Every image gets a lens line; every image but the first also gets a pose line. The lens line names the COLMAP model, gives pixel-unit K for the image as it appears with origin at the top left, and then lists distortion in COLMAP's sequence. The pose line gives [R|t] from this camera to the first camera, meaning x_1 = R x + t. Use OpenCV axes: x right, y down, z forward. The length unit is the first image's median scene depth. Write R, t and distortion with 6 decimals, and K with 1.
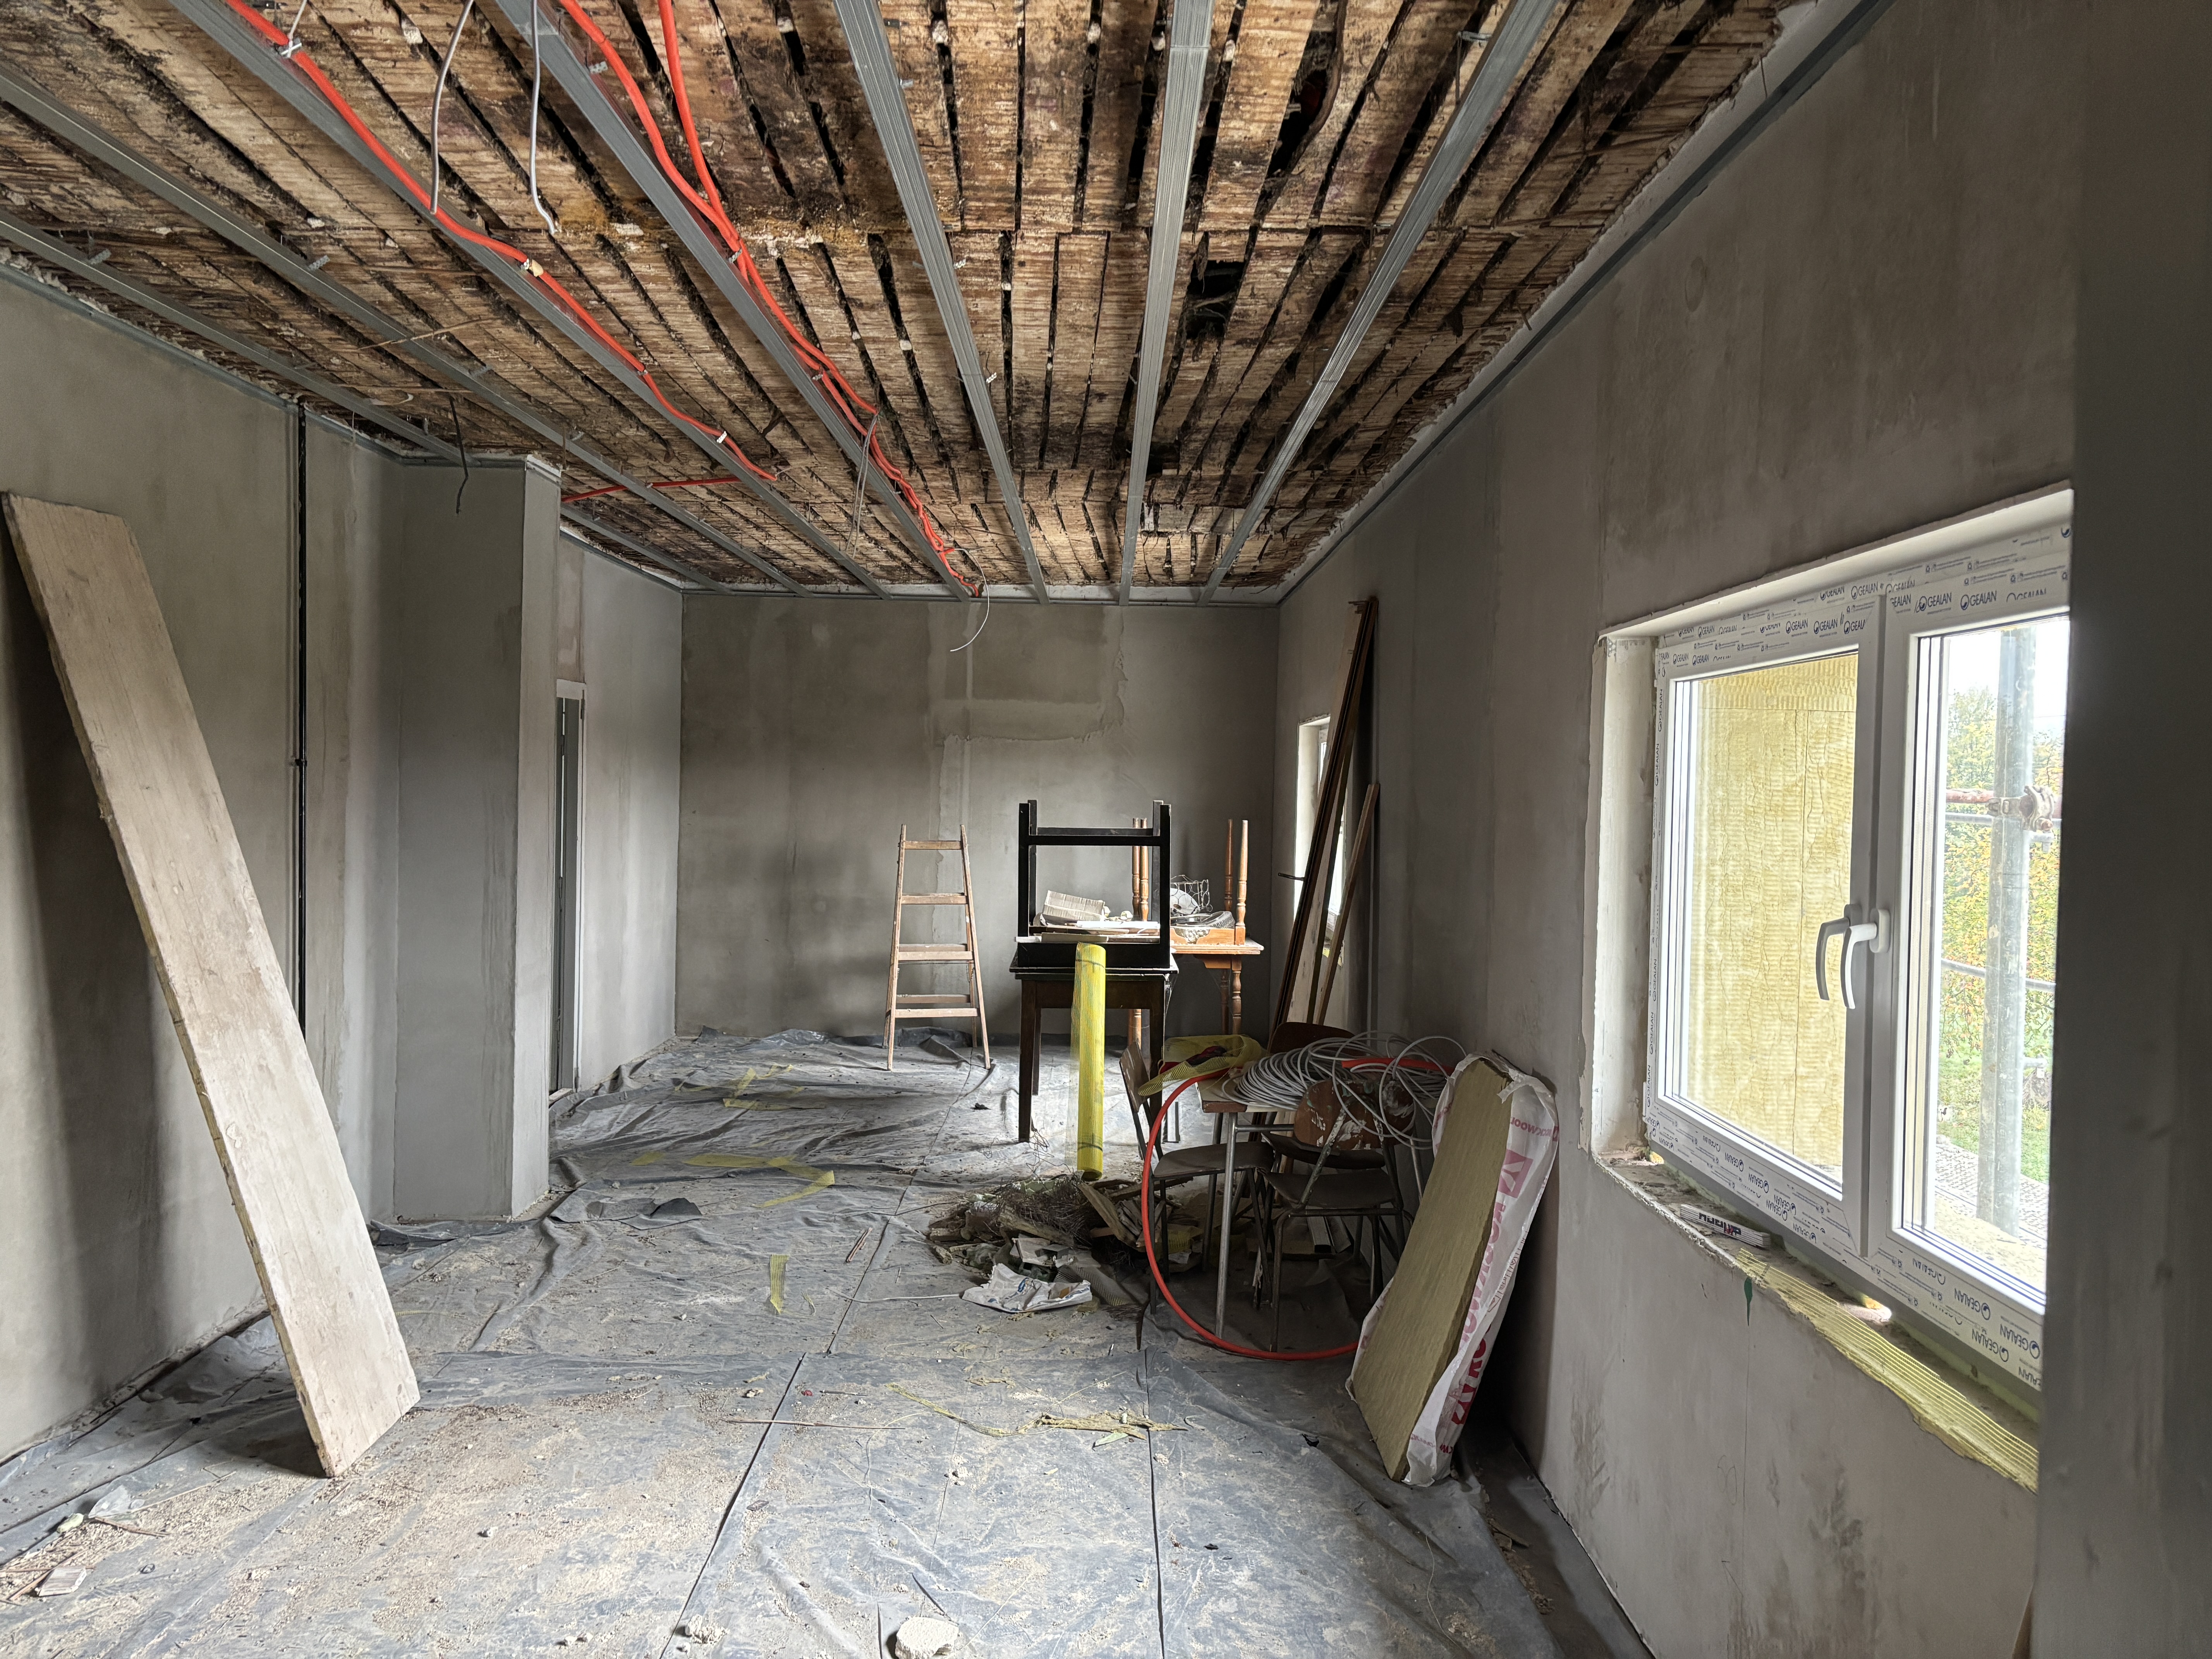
lens RADIAL K [[1694.9, 0, 1105.9], [0, 1694.9, 818.1], [0, 0, 1]] dist [0.052387, -0.054577]
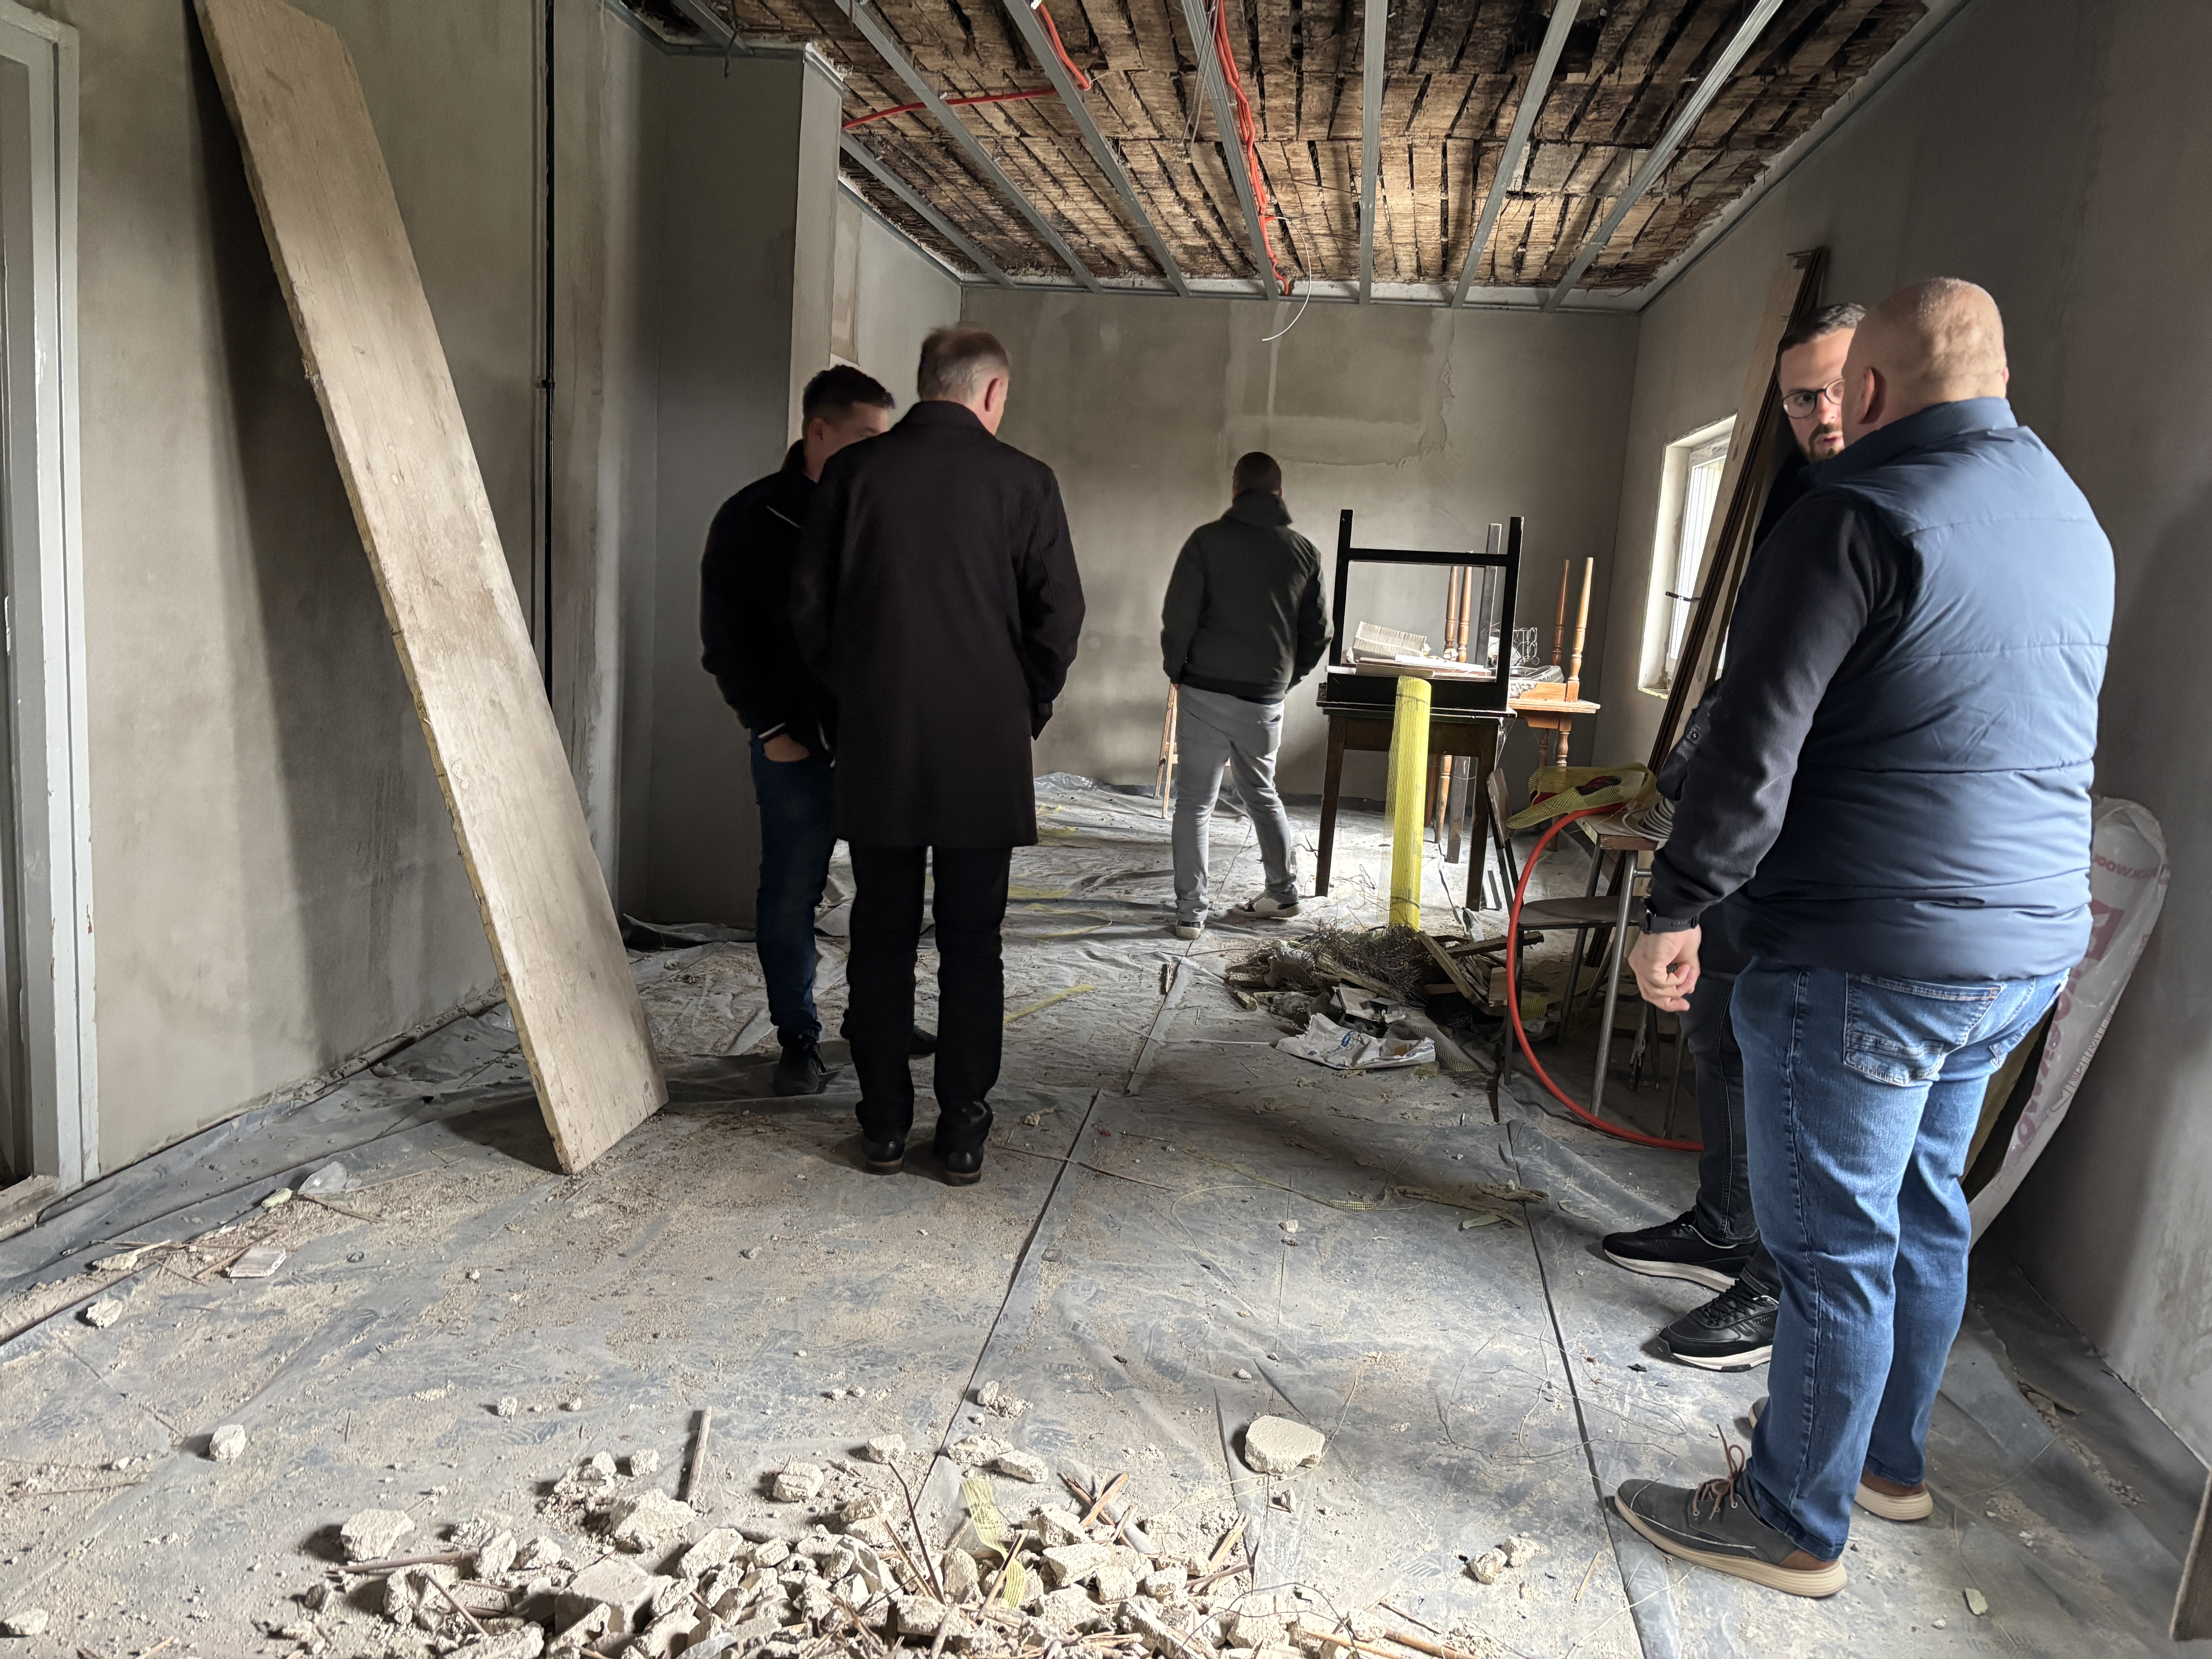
lens RADIAL K [[1694.9, 0, 1112.0], [0, 1694.9, 831.0], [0, 0, 1]] dist [0.052387, -0.054577]
pose [[0.989043, 0.065065, -0.132513, -0.061336], [-0.047753, 0.990380, 0.129871, 0.068938], [0.139688, -0.122120, 0.982636, 0.168093]]
